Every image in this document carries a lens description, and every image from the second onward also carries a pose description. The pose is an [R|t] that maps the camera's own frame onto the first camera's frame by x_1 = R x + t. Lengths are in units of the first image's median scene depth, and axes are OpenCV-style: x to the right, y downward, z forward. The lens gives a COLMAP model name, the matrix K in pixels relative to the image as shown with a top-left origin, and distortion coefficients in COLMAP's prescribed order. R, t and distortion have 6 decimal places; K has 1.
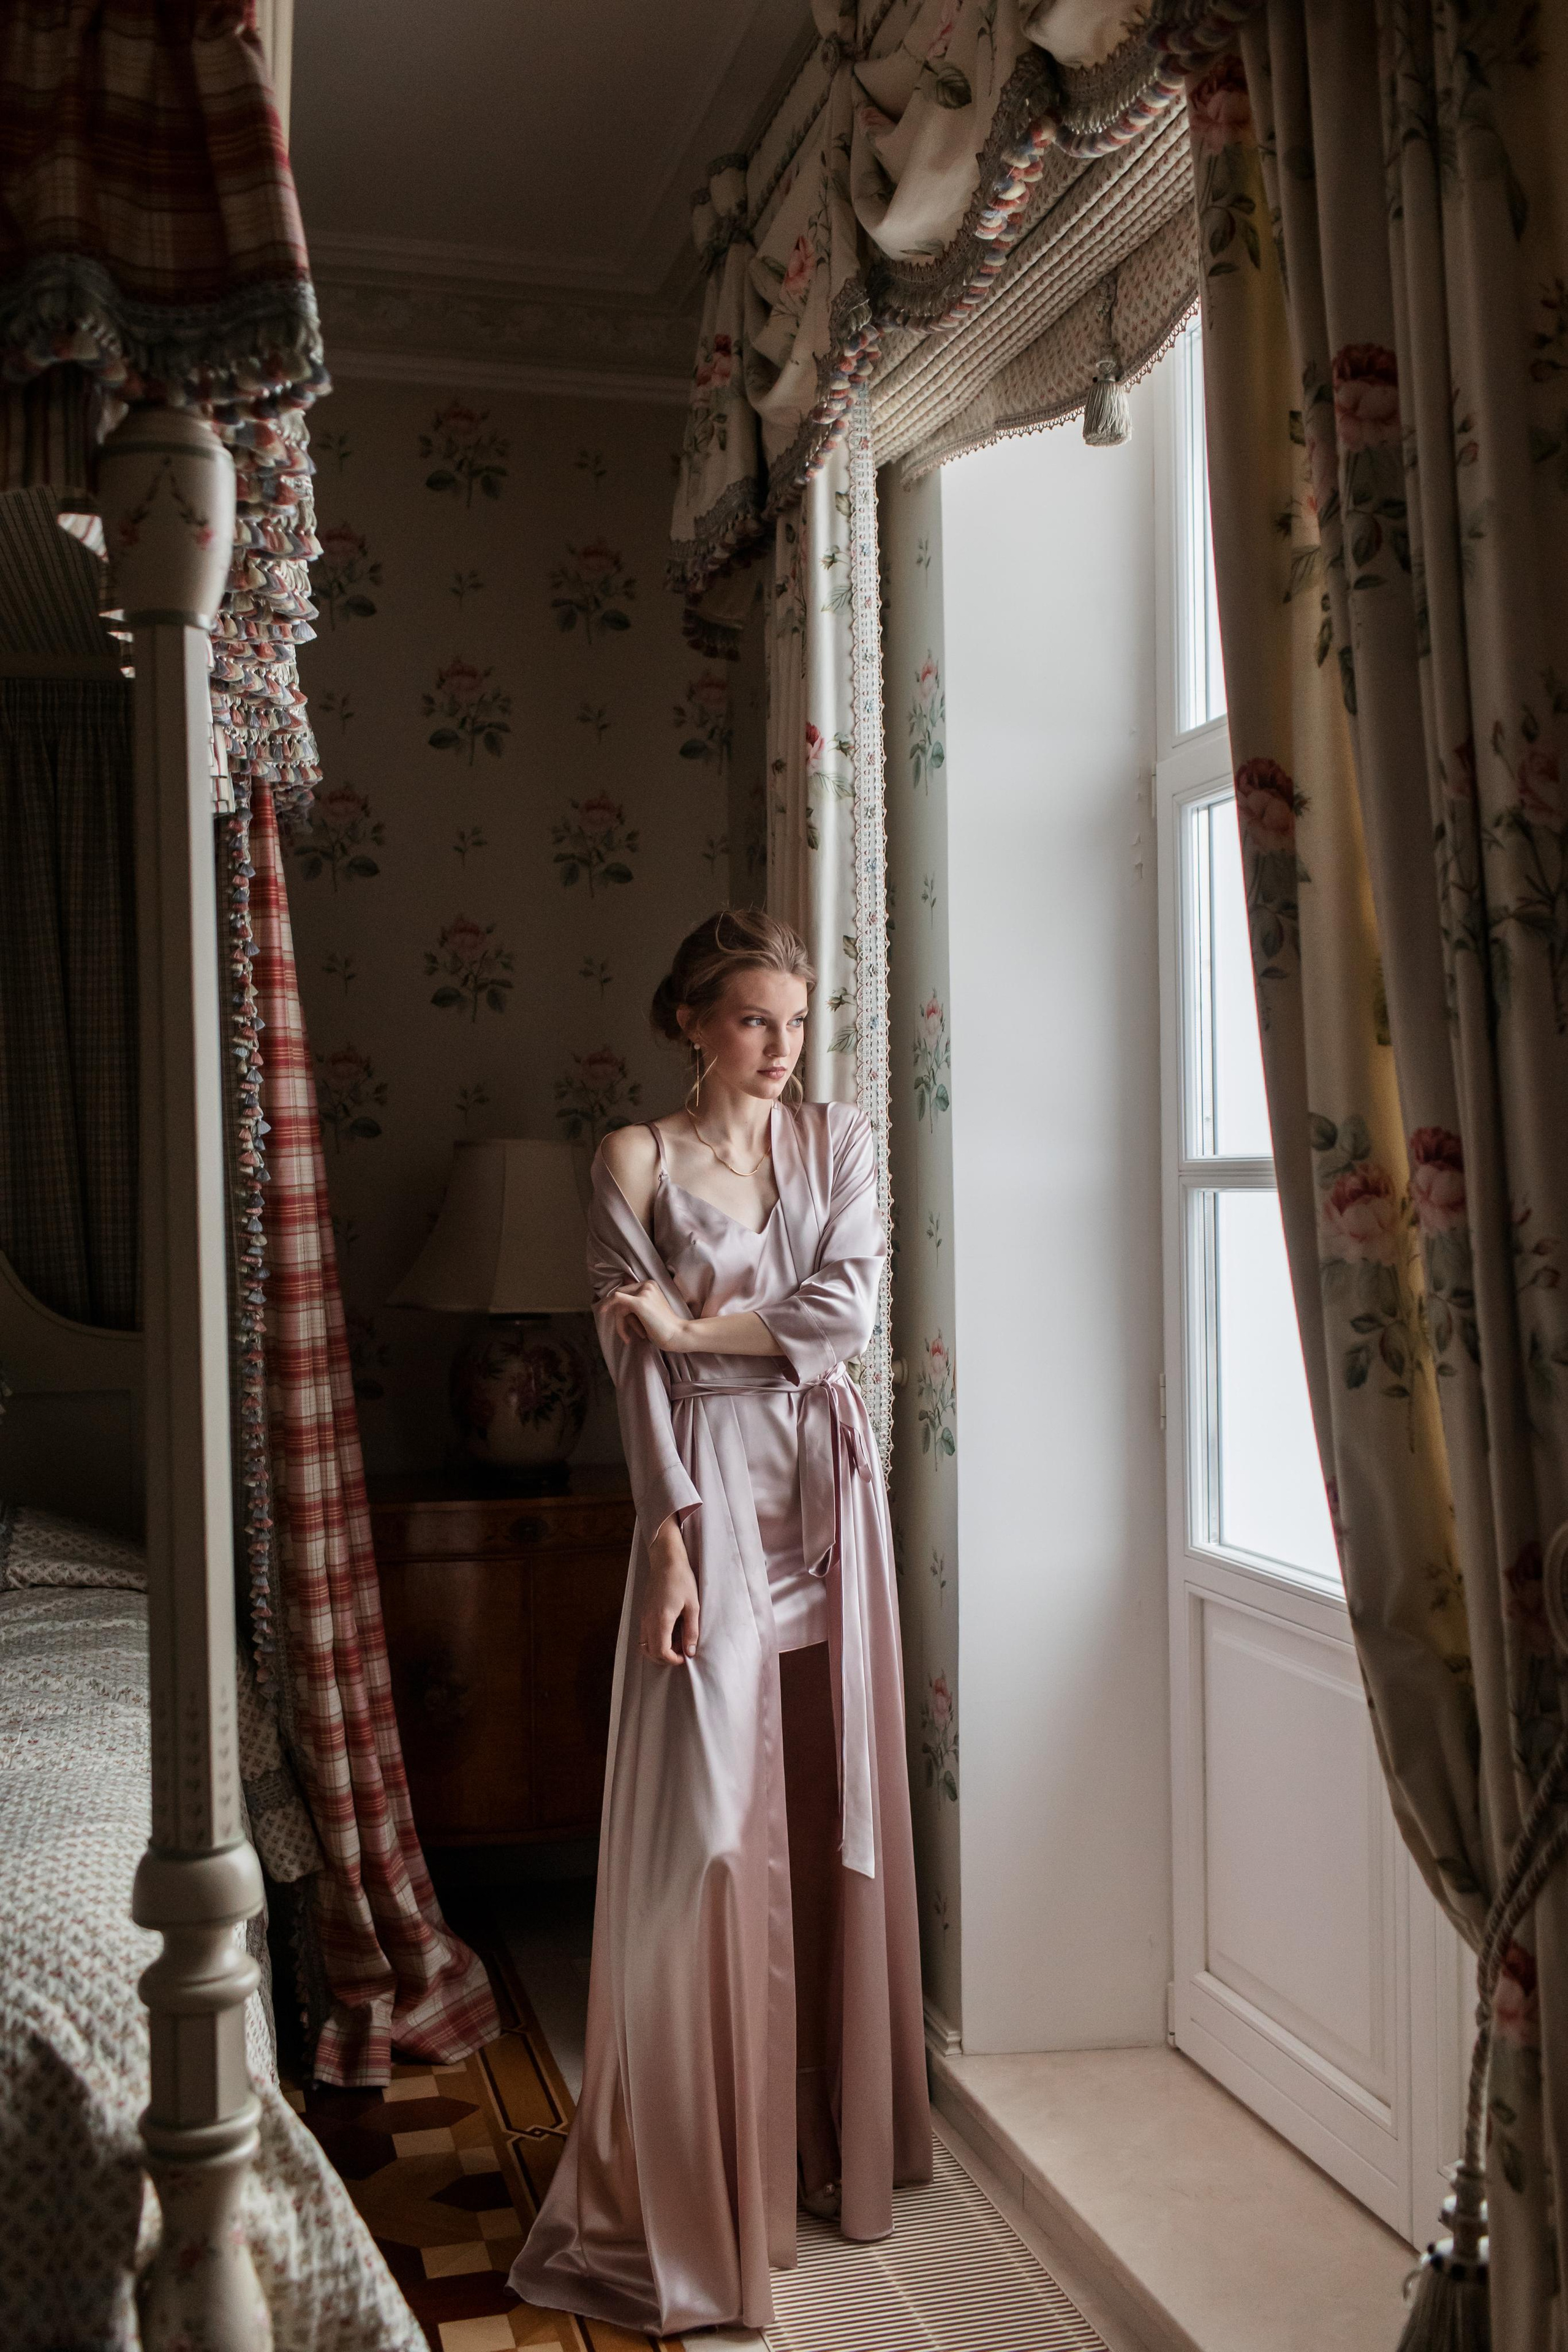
lens RADIAL K [[2233.7, 0, 779.2], [0, 2233.7, 1173.6], [0, 0, 1]] dist [0.003024, 0.008116]
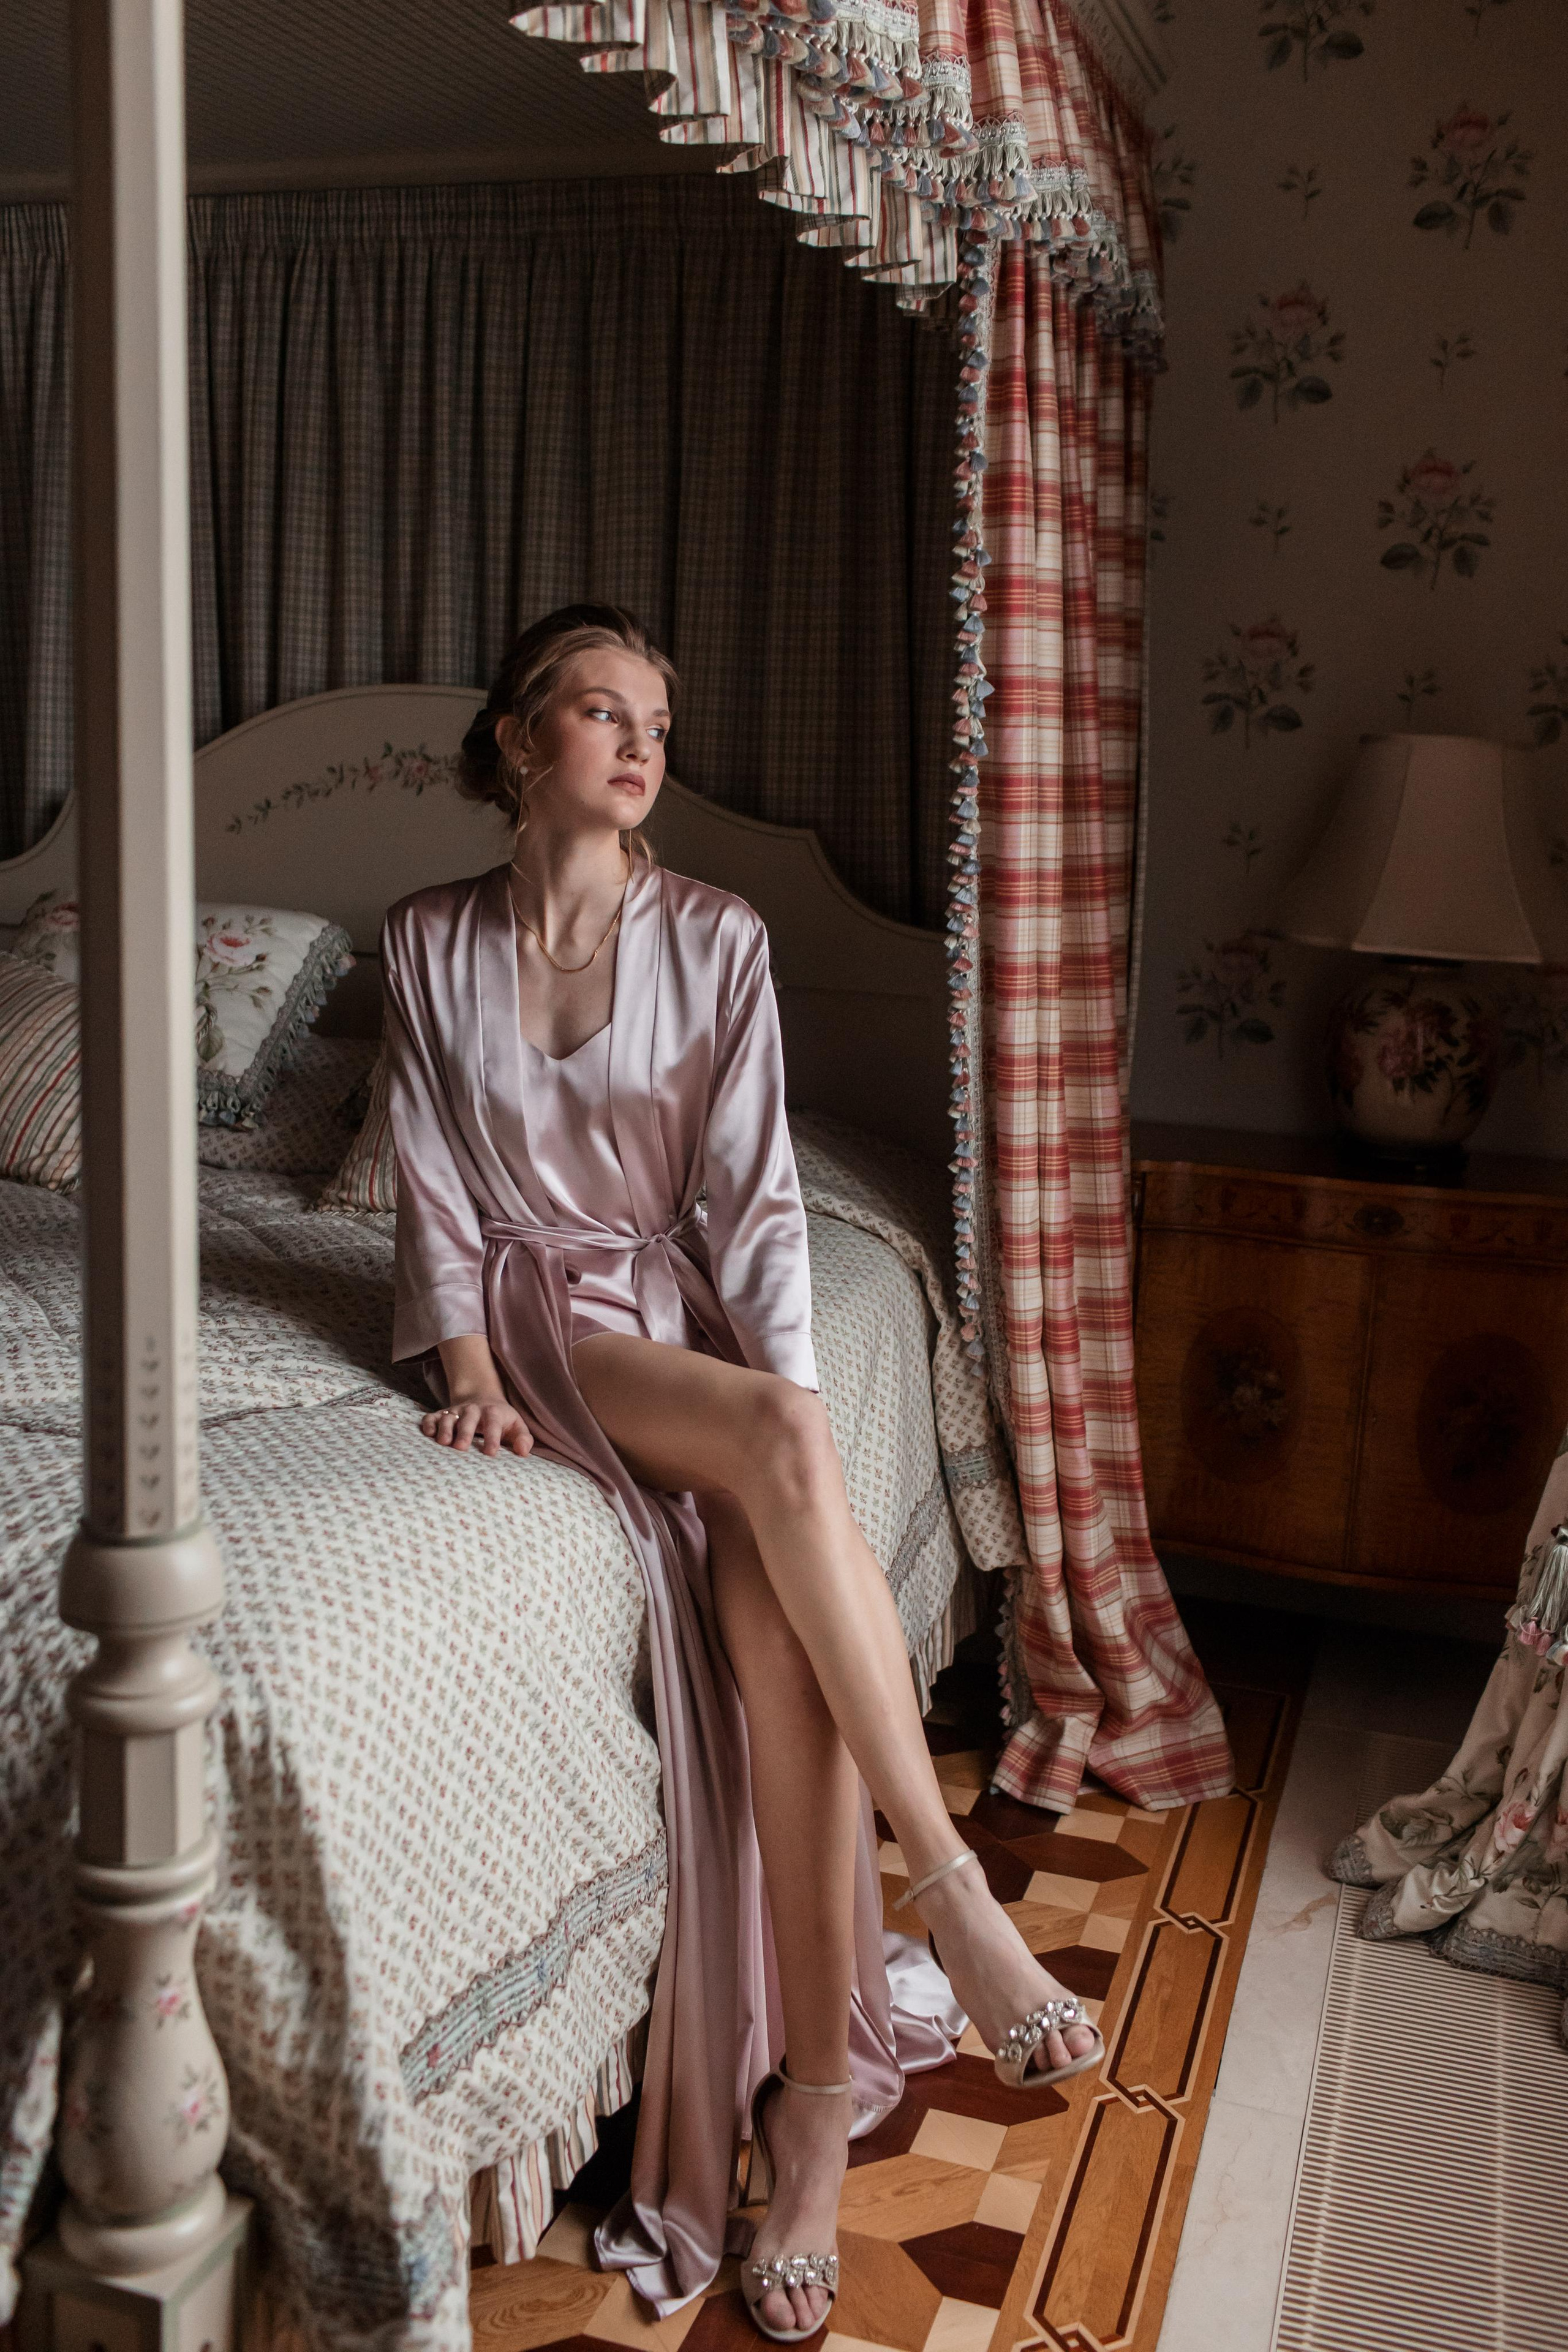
lens RADIAL K [[2233.7, 0, 779.2], [0, 2233.7, 1173.6], [0, 0, 1]] dist [0.003024, 0.008116]
pose [[0.834233, 0.145471, -0.531878, 0.156785], [-0.059029, 0.982590, 0.176158, 0.013215], [0.548244, -0.115561, 0.828296, 0.235927]]
